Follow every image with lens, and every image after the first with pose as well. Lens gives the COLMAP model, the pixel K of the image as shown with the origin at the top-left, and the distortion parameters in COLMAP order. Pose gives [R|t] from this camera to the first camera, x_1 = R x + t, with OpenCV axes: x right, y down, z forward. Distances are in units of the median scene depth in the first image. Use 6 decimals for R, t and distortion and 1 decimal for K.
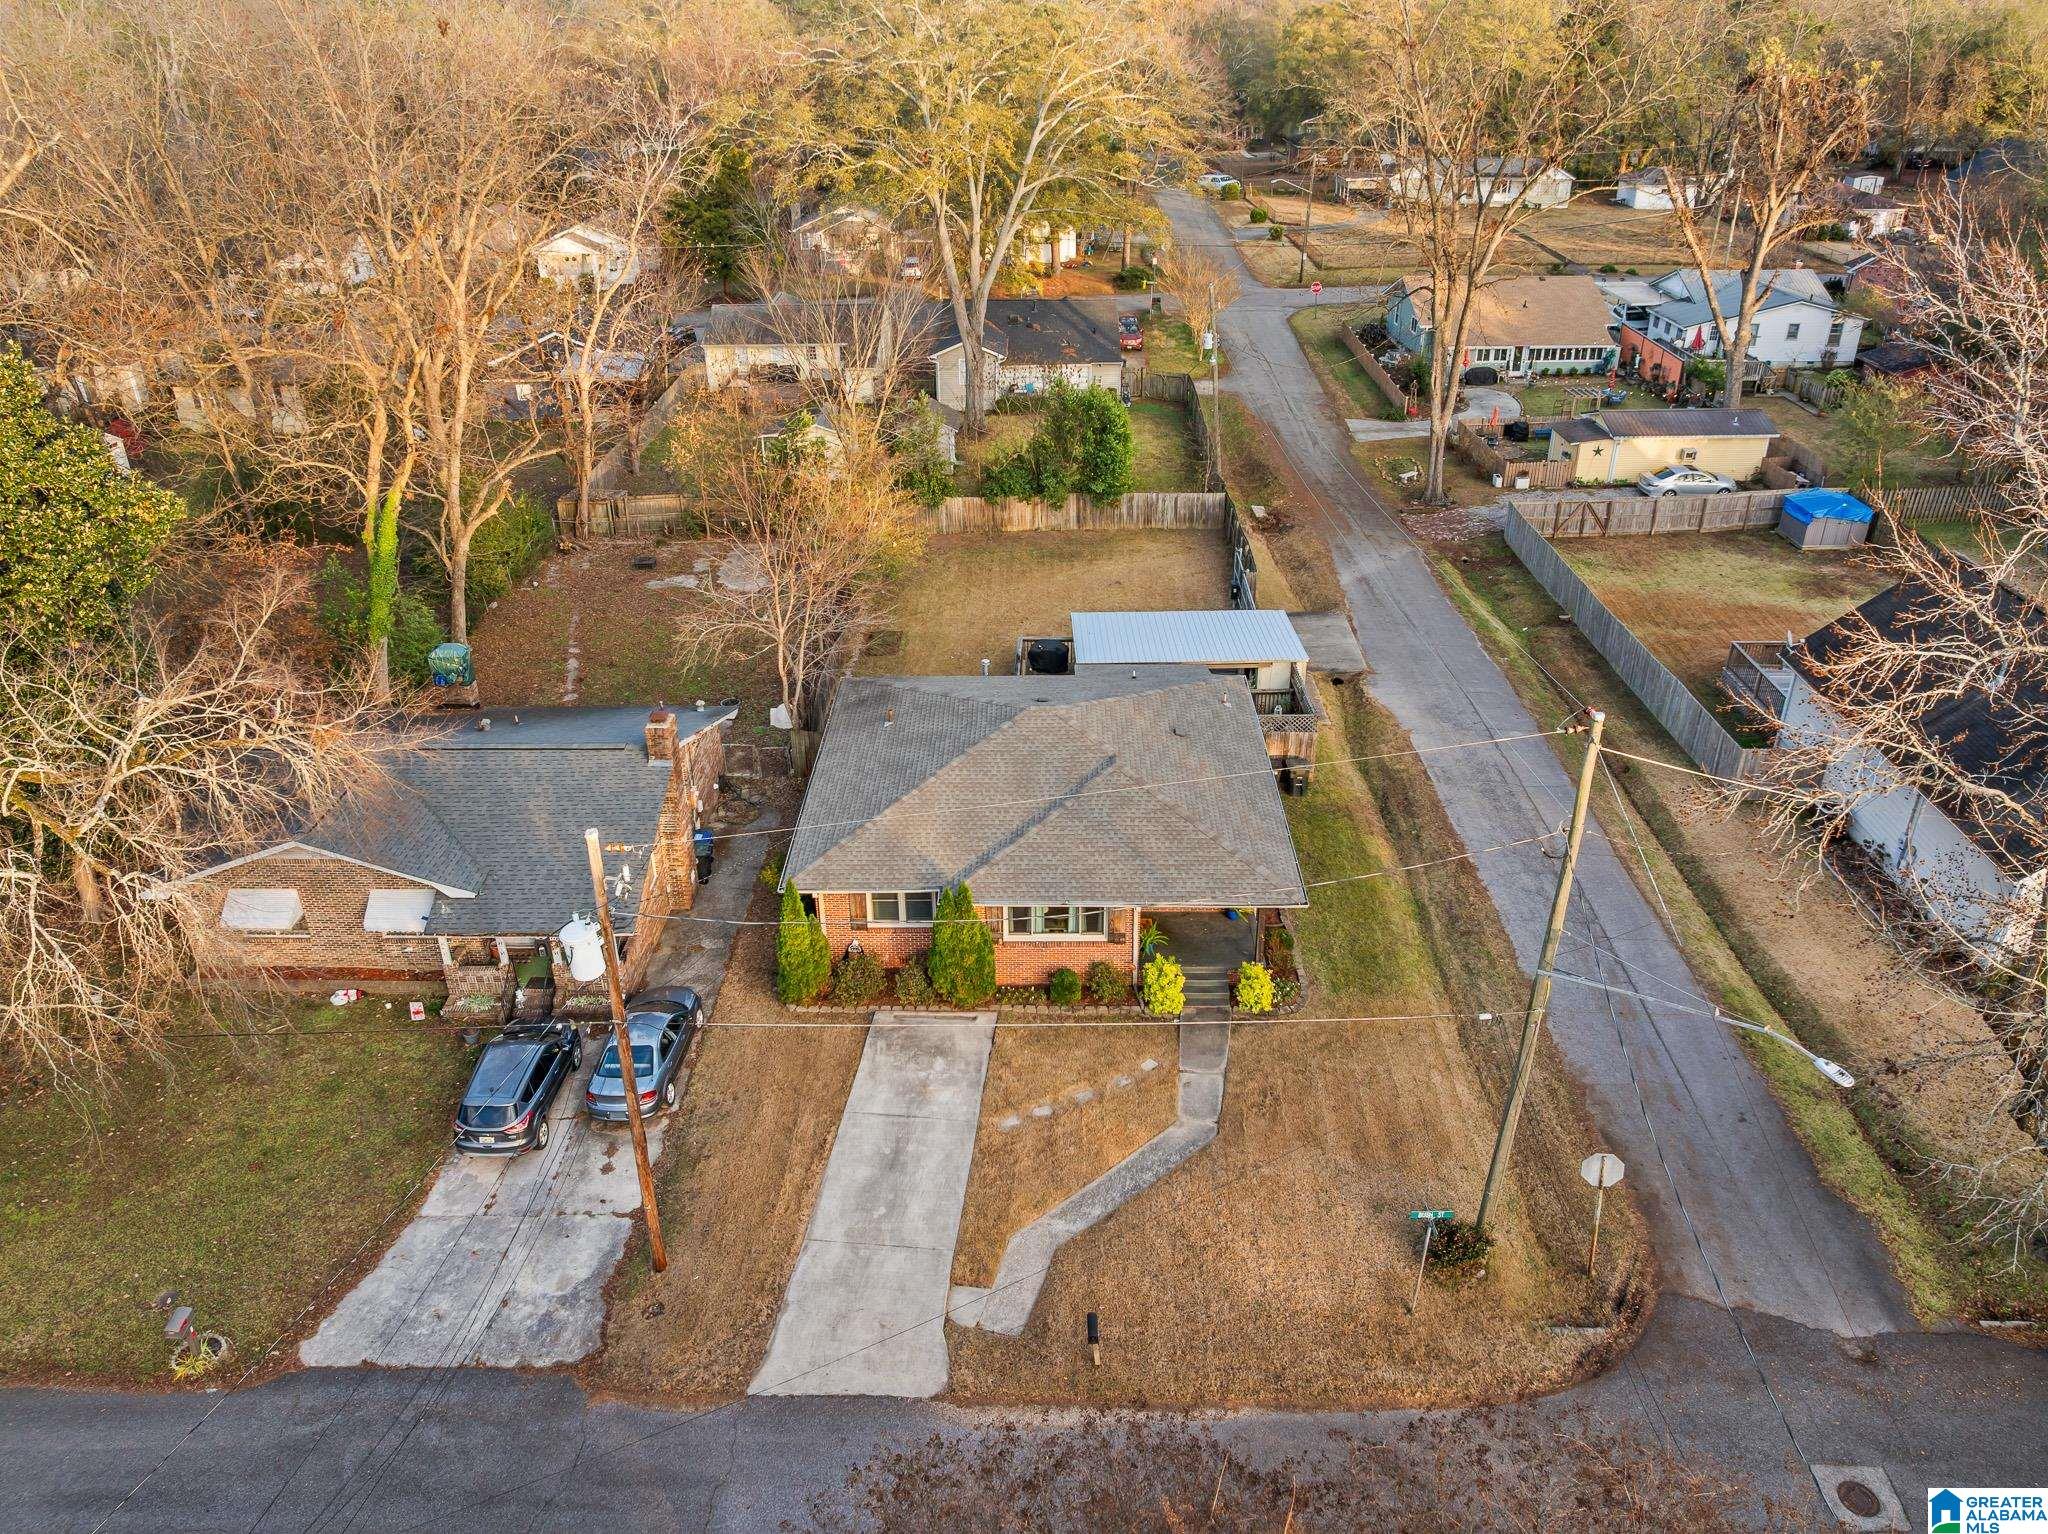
lens RADIAL K [[1440.9, 0, 1024.0], [0, 1440.9, 767.0], [0, 0, 1]] dist [-0.038671, 0.000630]
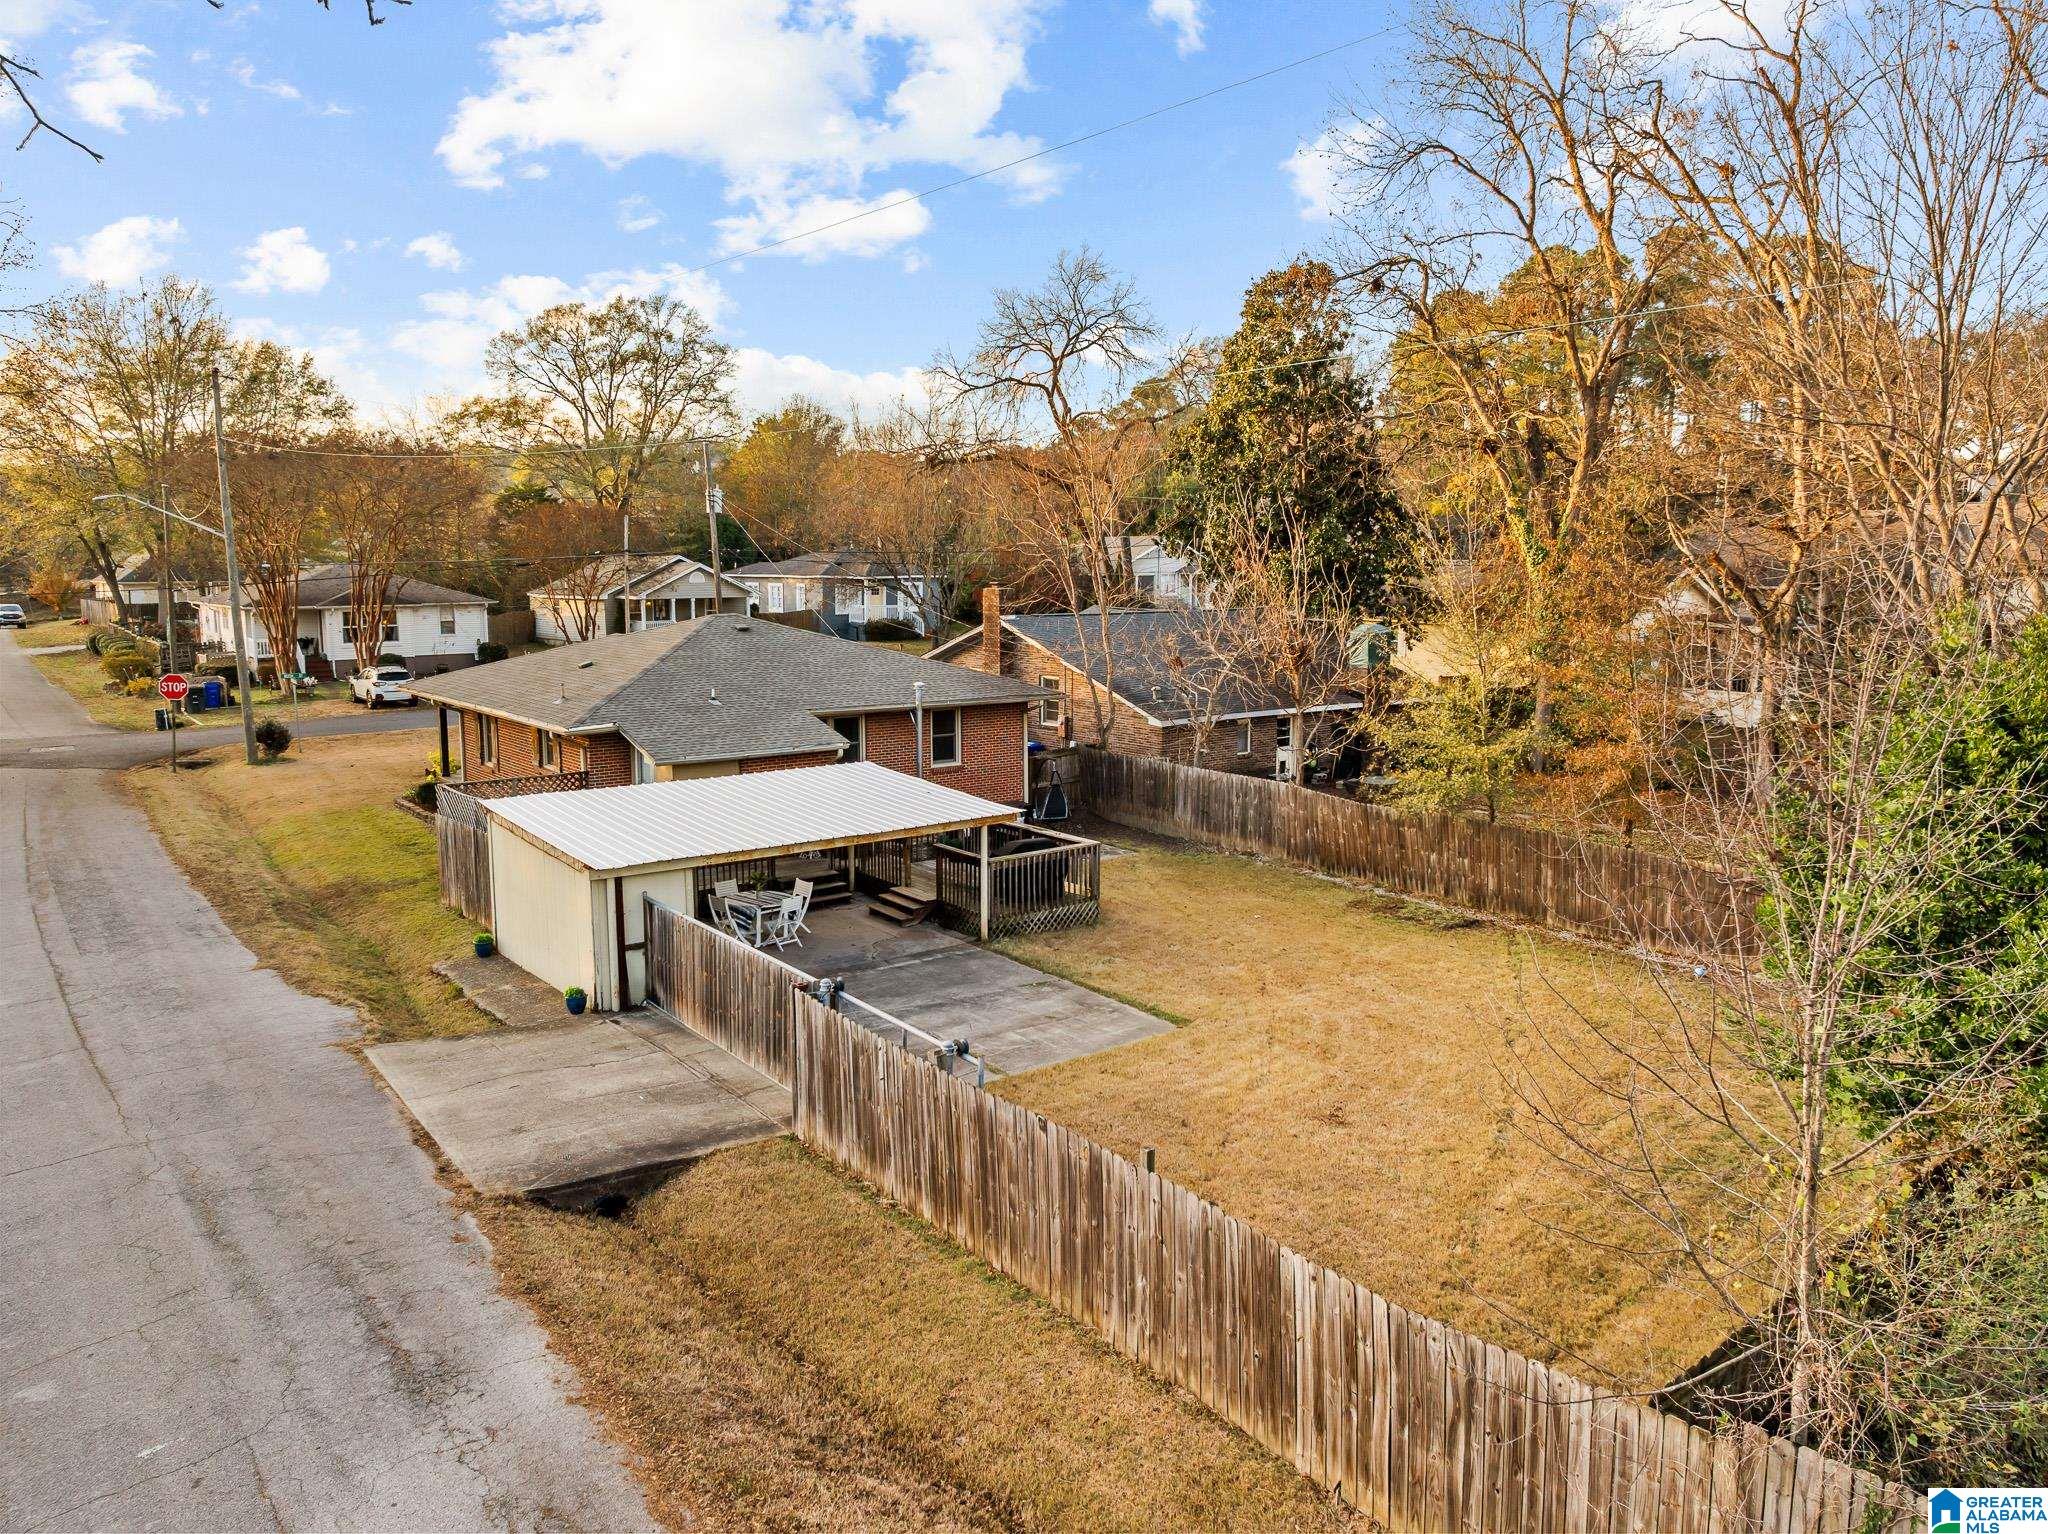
lens RADIAL K [[1440.9, 0, 1024.0], [0, 1440.9, 767.0], [0, 0, 1]] dist [-0.038671, 0.000630]
pose [[-0.783612, 0.094023, -0.614094, 0.477044], [-0.293639, 0.815039, 0.499487, -0.527846], [0.547474, 0.571726, -0.611066, 1.880217]]
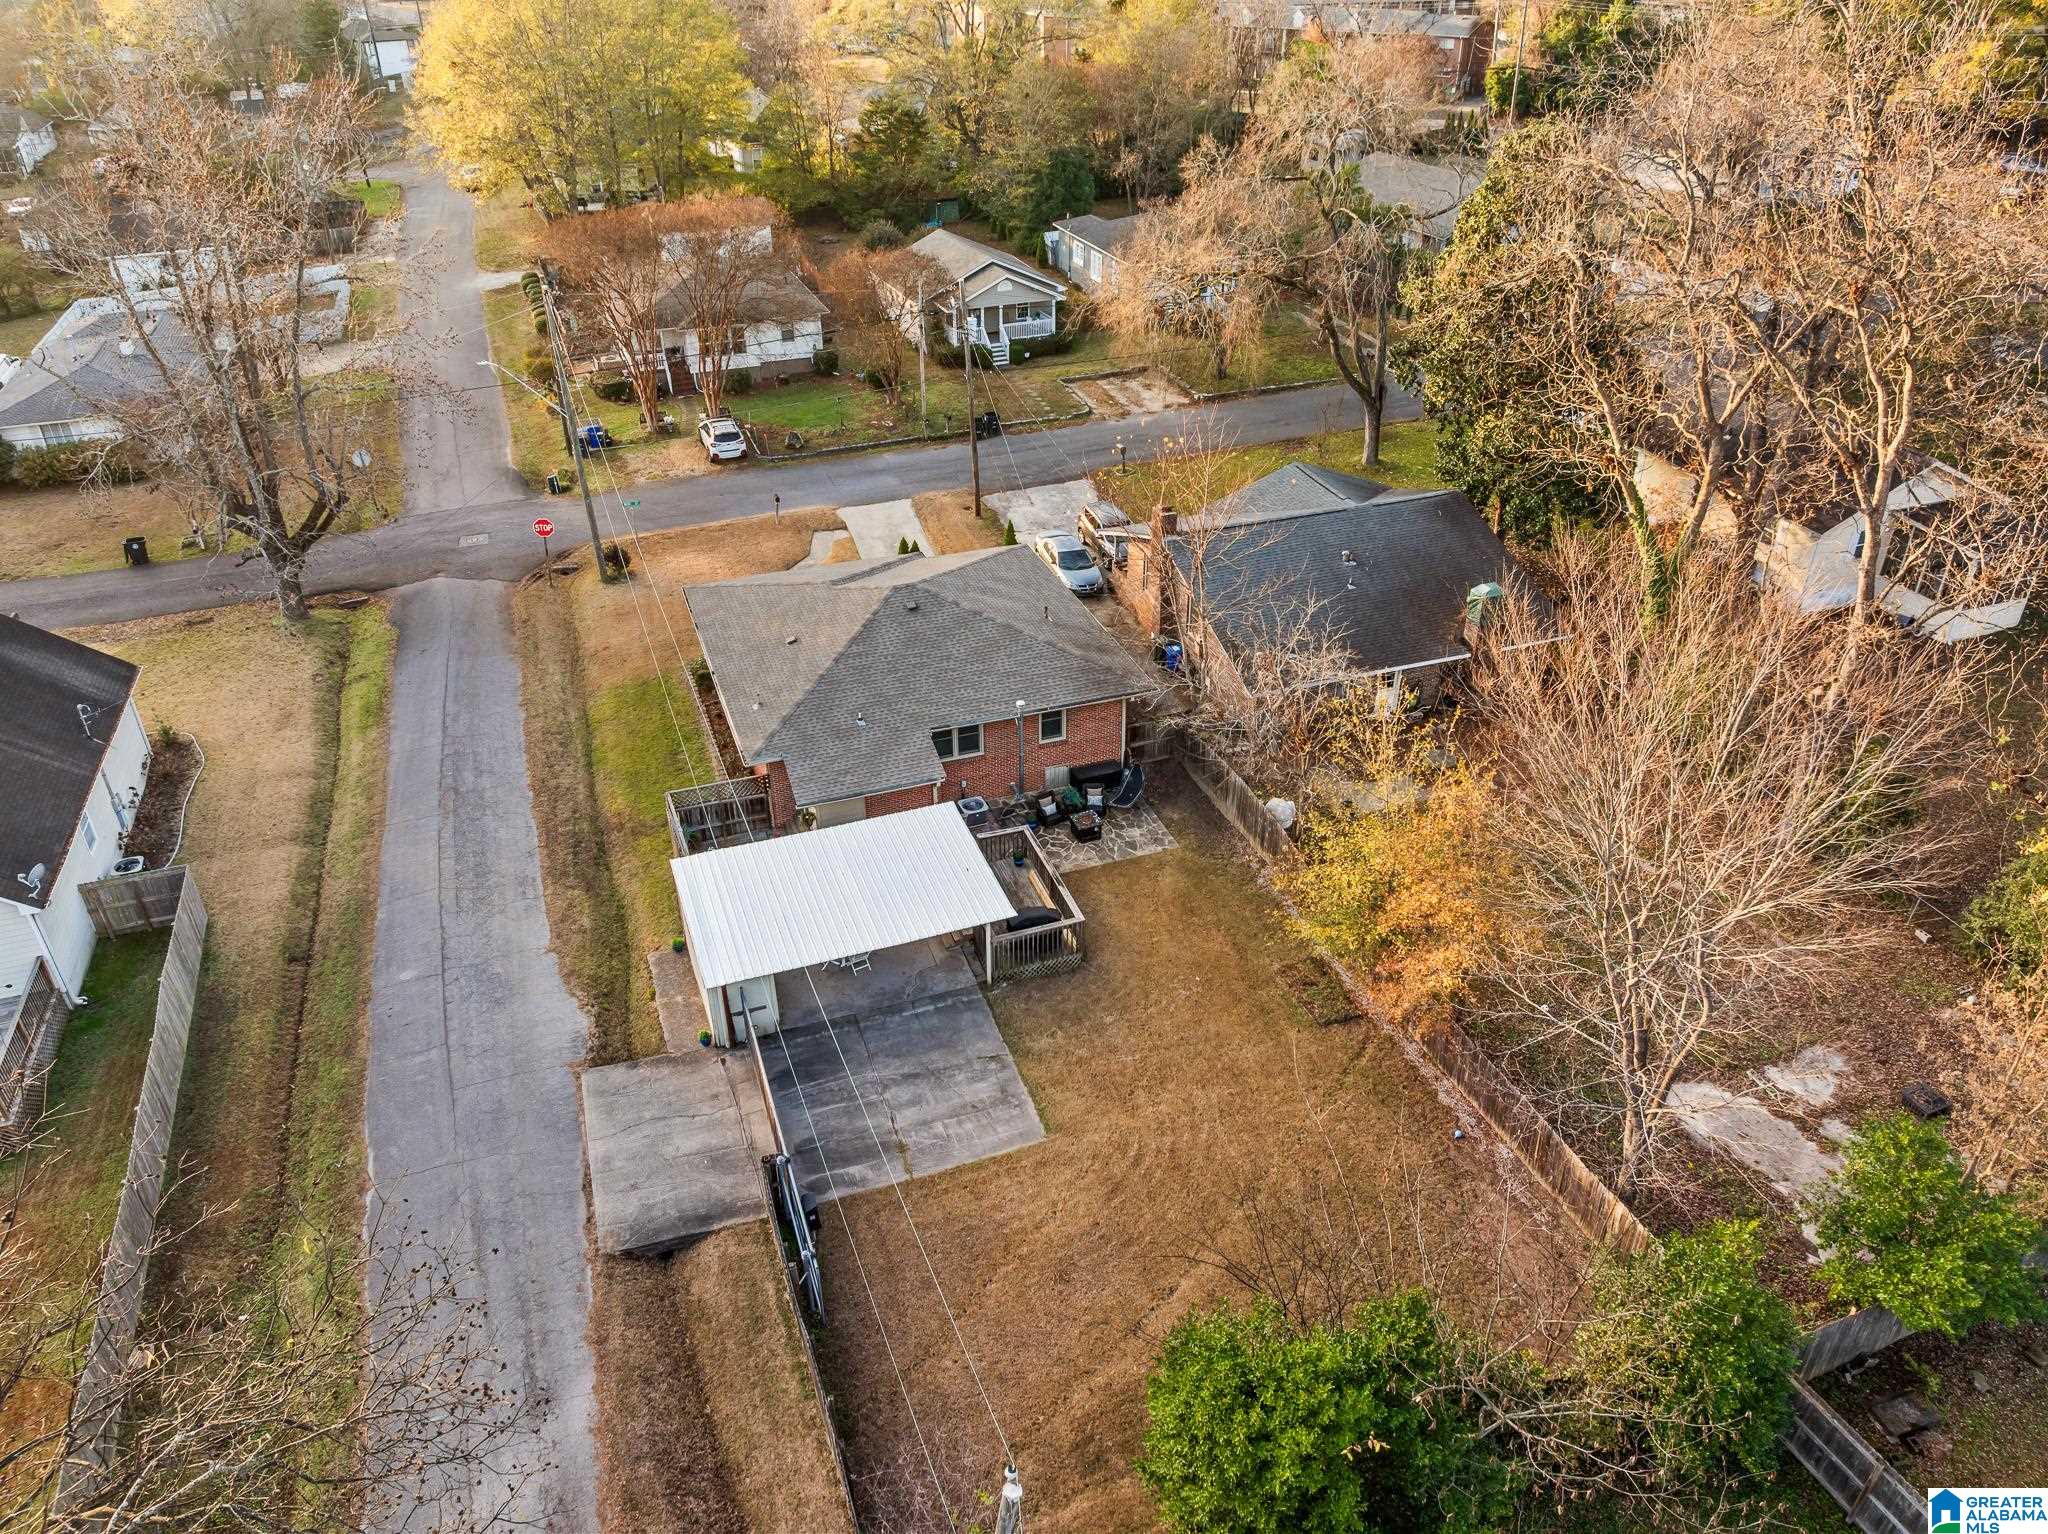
lens RADIAL K [[1440.9, 0, 1024.0], [0, 1440.9, 767.0], [0, 0, 1]] dist [-0.038671, 0.000630]
pose [[-0.937539, 0.197932, -0.286082, 0.308986], [-0.151350, 0.508375, 0.847731, -1.061565], [0.313230, 0.838079, -0.446665, 1.826606]]
